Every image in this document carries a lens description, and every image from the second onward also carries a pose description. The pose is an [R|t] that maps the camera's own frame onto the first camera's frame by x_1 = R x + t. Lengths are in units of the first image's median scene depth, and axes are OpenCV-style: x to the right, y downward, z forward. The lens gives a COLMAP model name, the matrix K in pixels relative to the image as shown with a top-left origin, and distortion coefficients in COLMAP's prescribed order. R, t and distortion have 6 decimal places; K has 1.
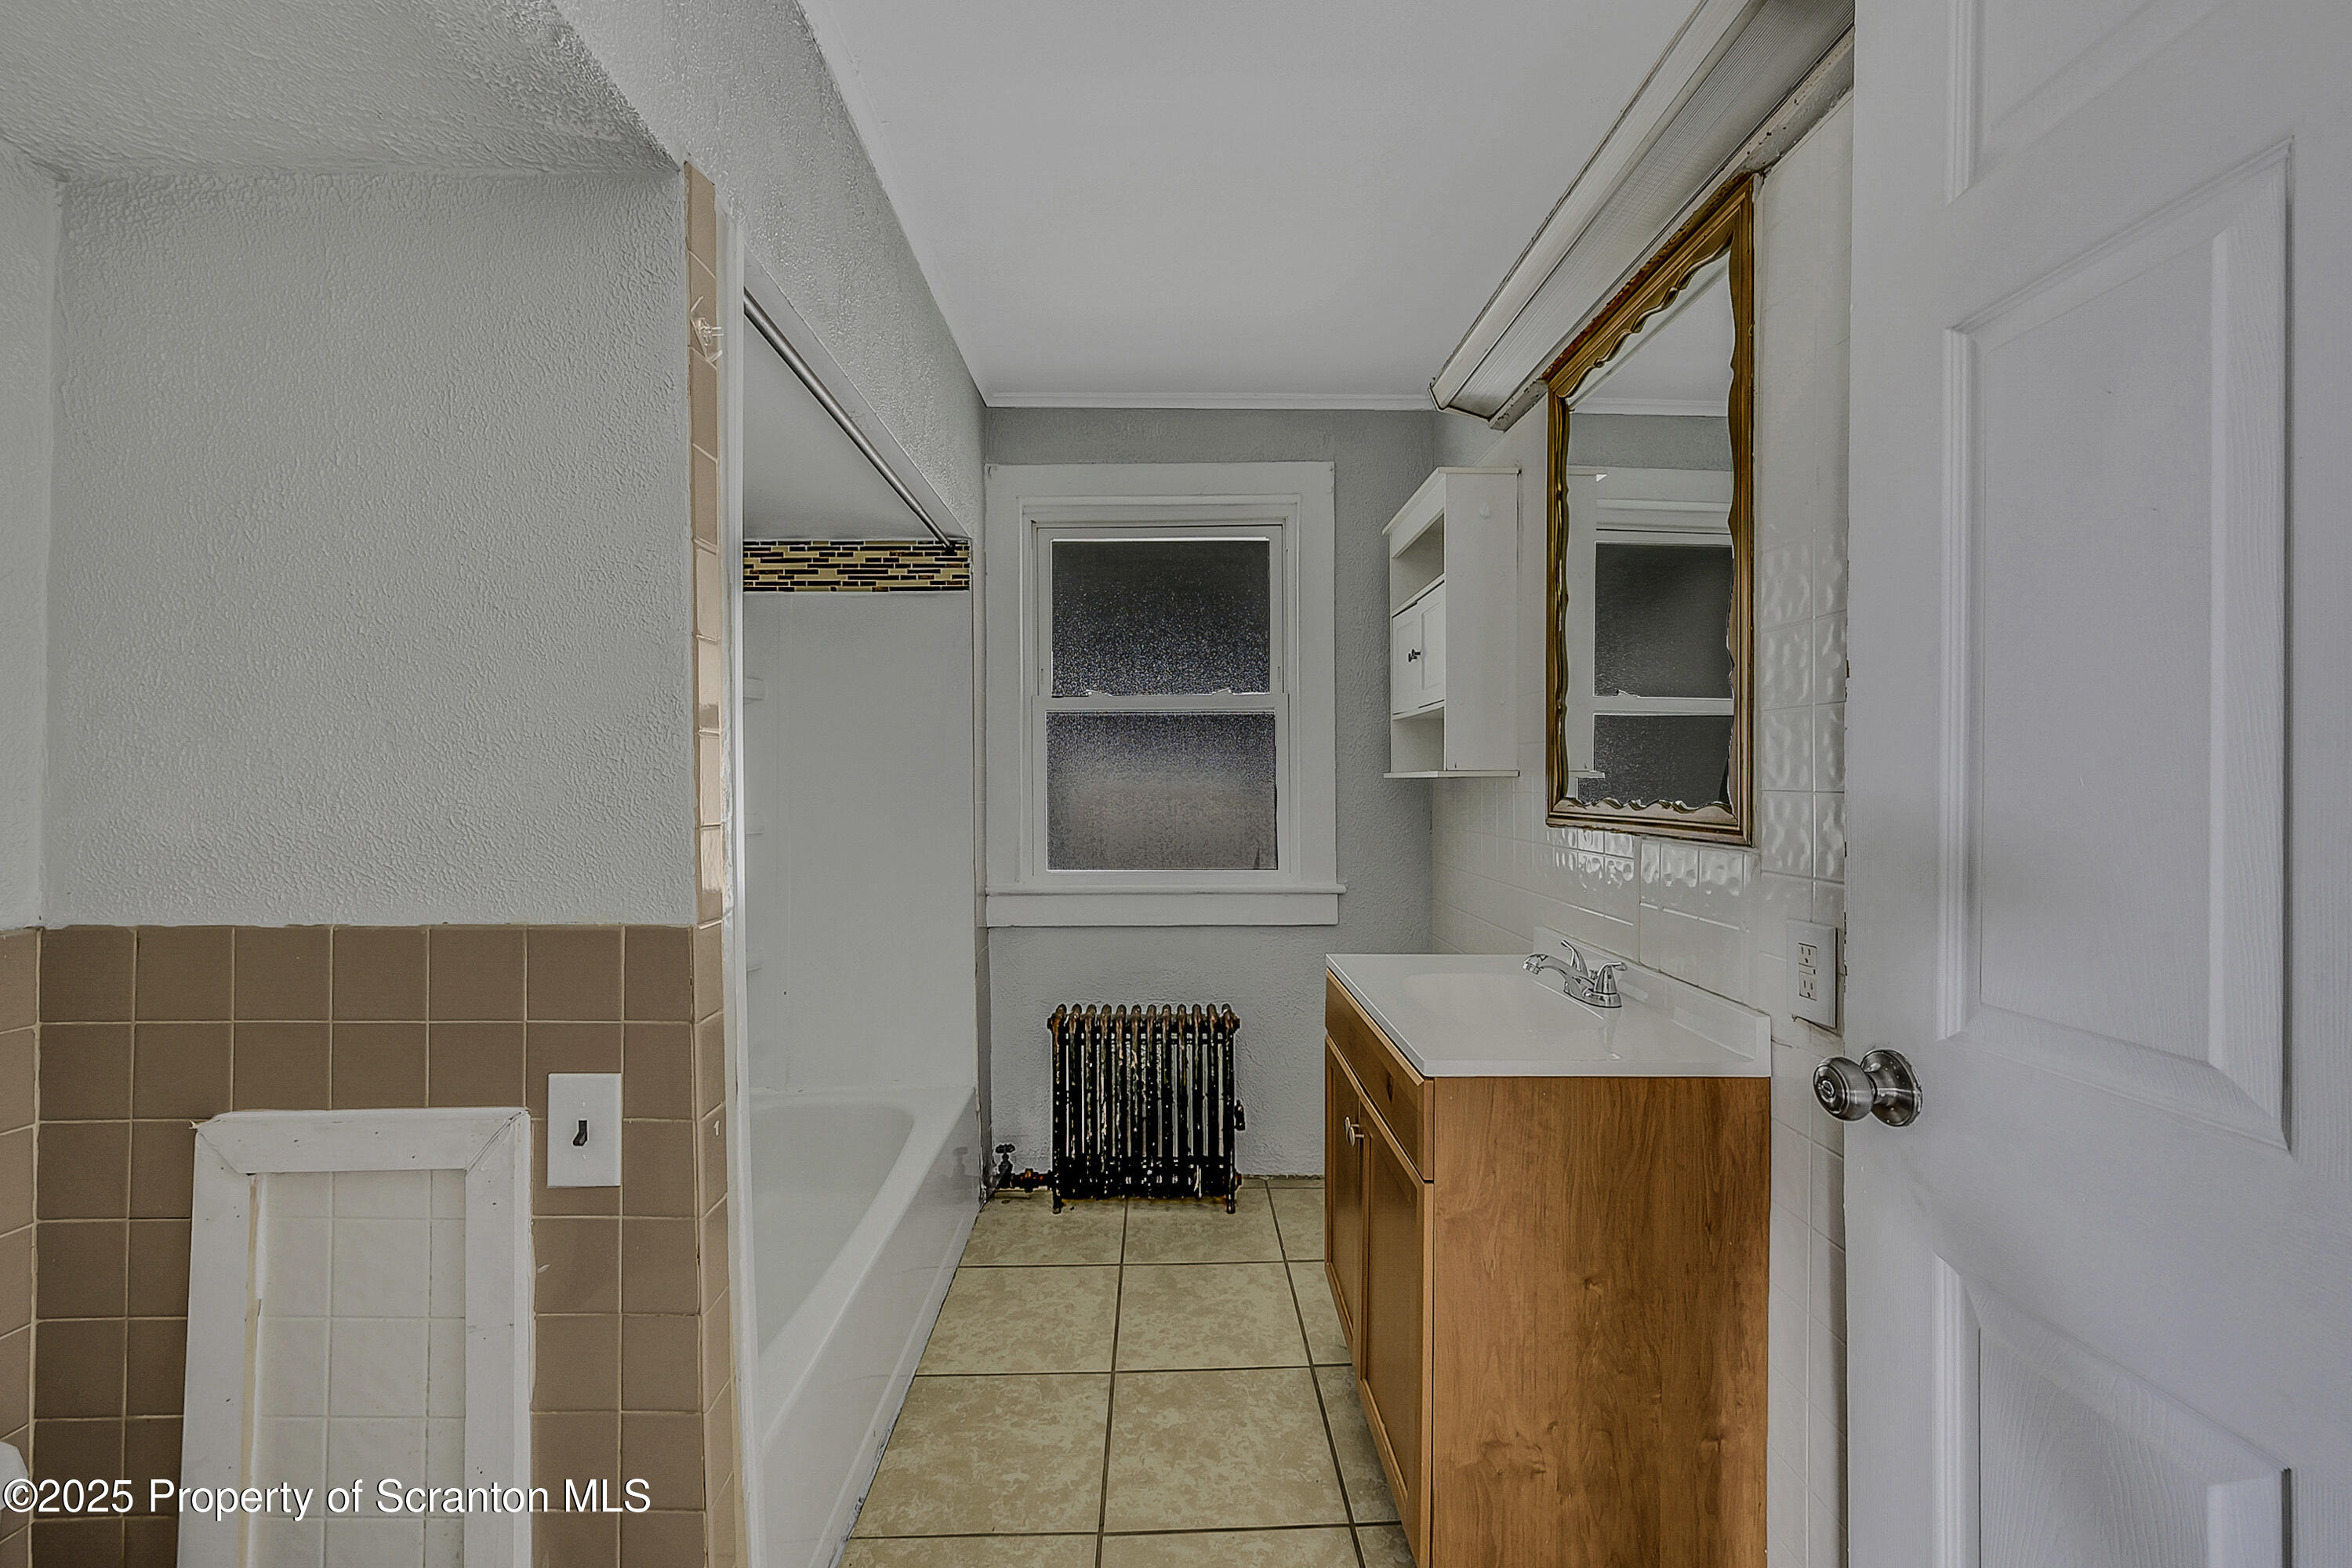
lens RADIAL K [[970.6, 0, 1167.3], [0, 970.6, 699.8], [0, 0, 1]] dist [-0.000761, 0.000332]
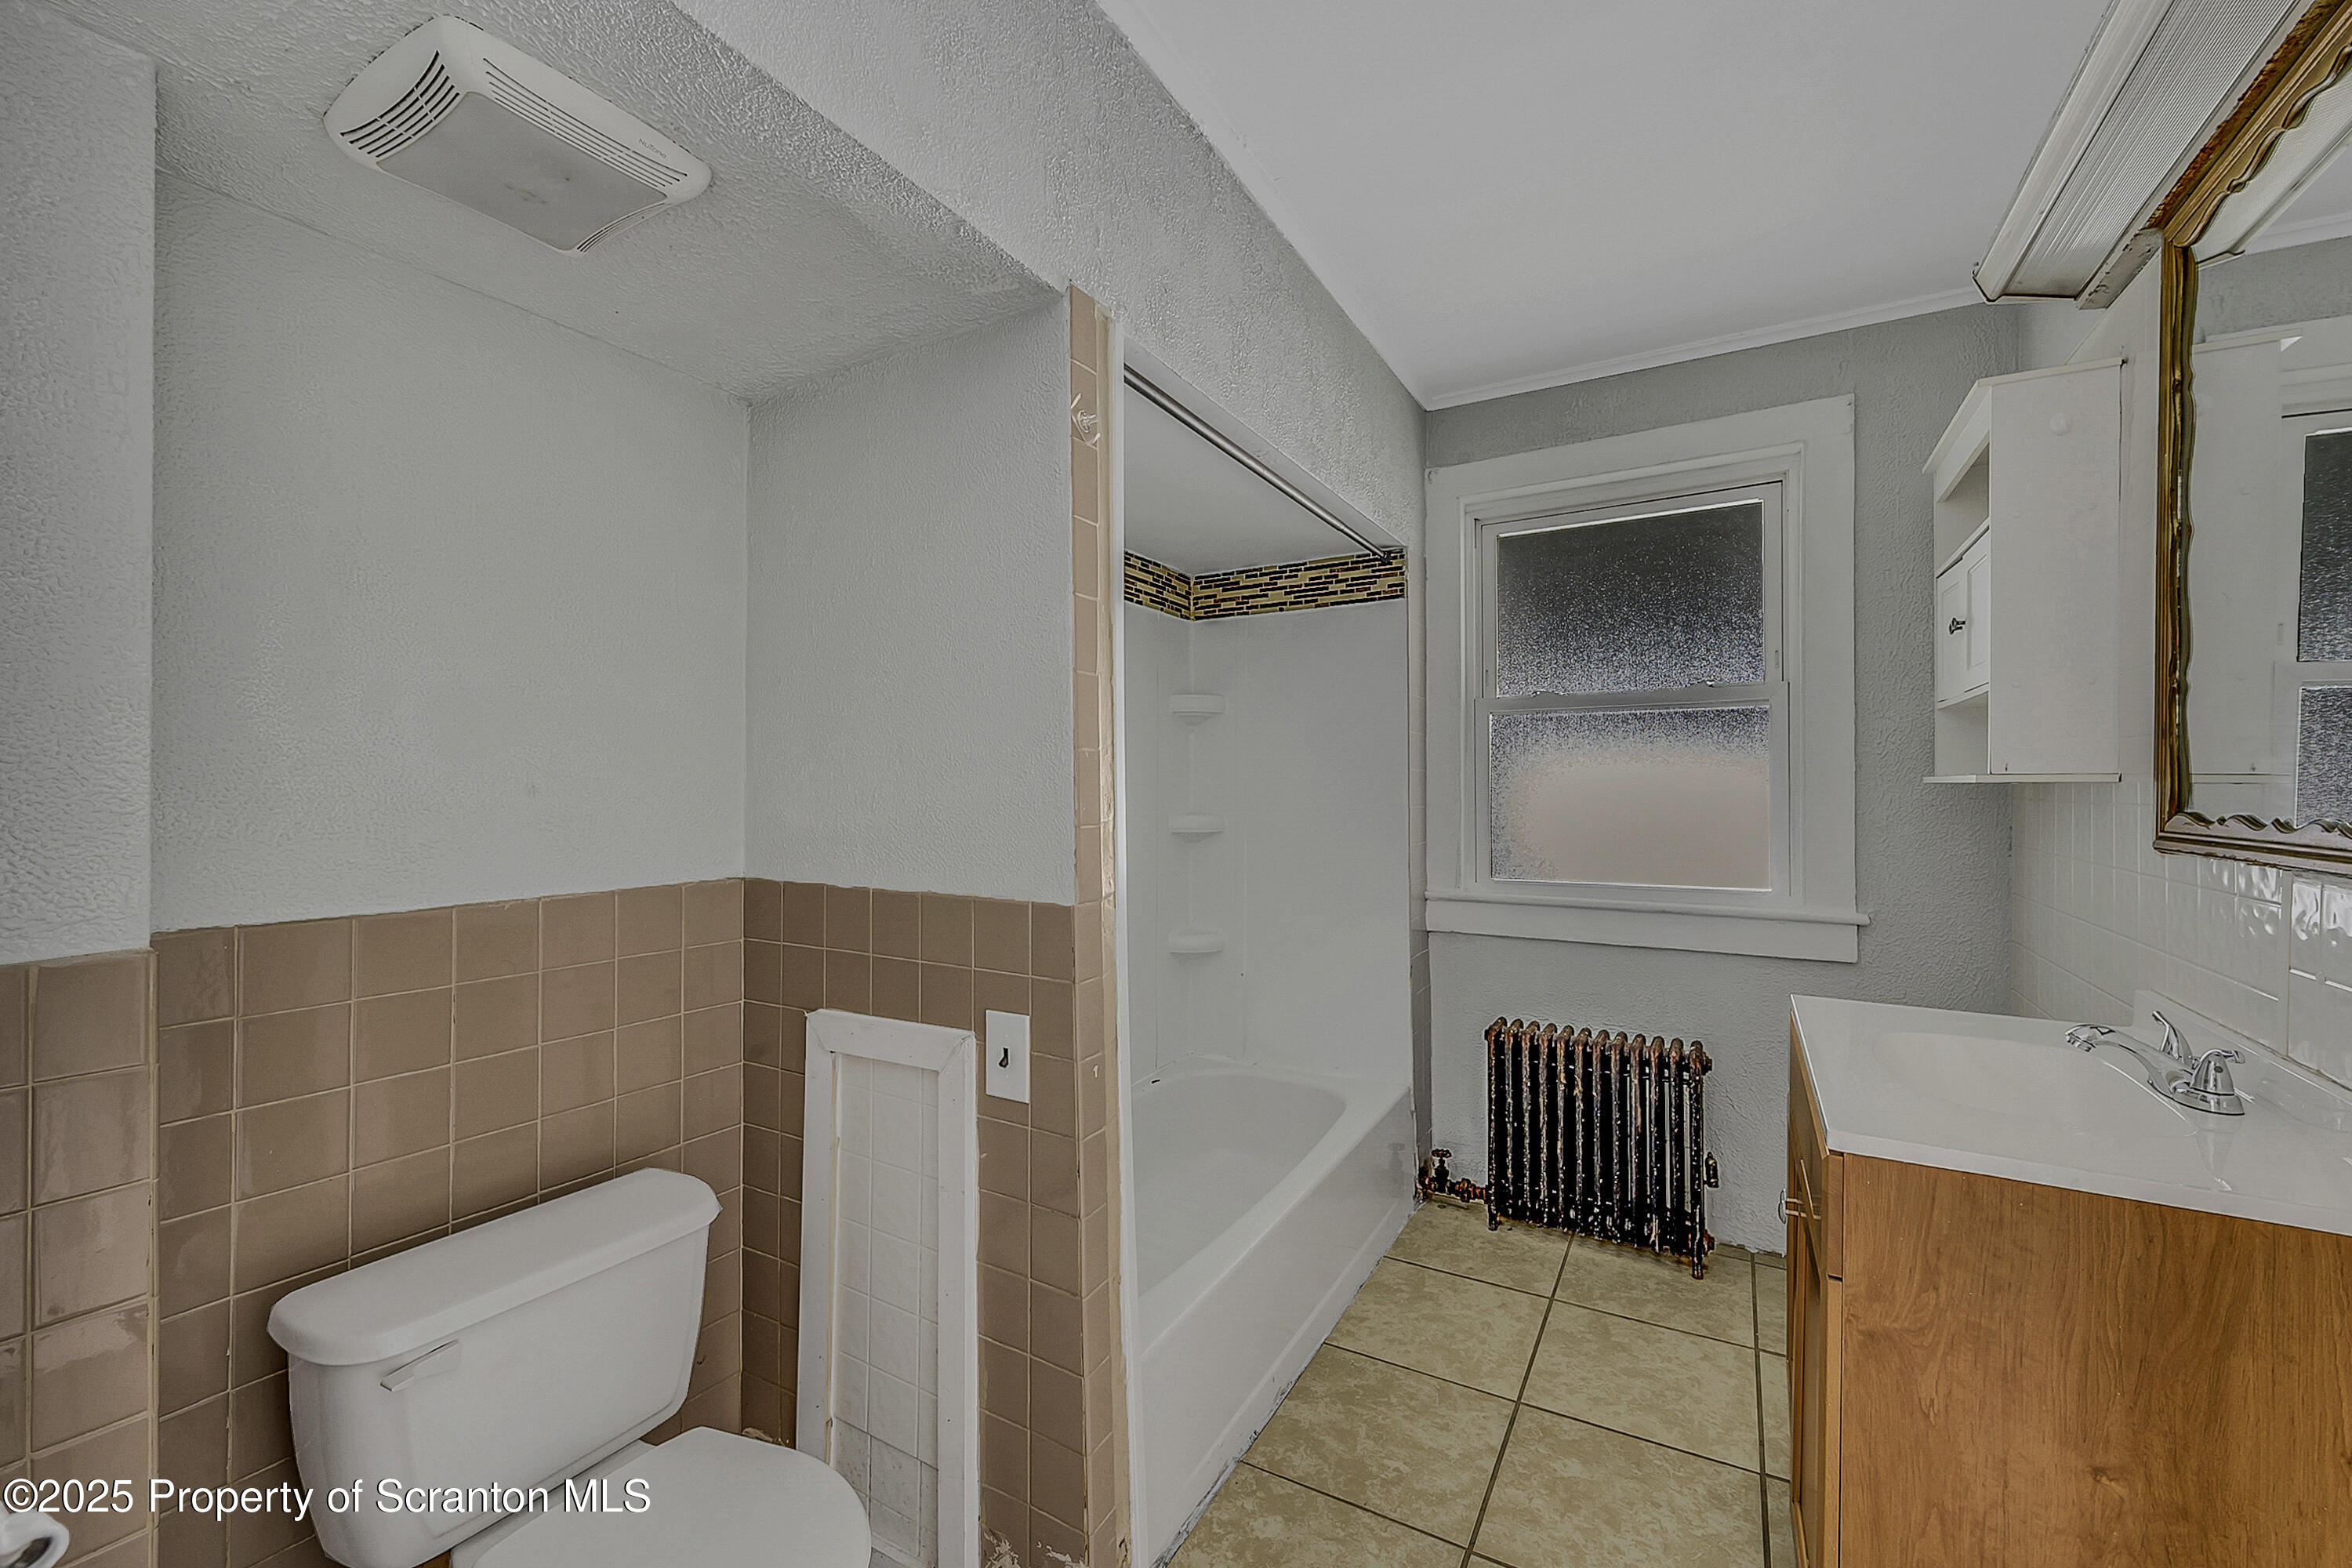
lens RADIAL K [[970.6, 0, 1167.3], [0, 970.6, 699.8], [0, 0, 1]] dist [-0.000761, 0.000332]
pose [[0.849284, -0.044040, -0.526096, 0.155693], [0.043402, 0.998966, -0.013559, -0.004235], [0.526149, -0.011318, 0.850317, 0.005392]]
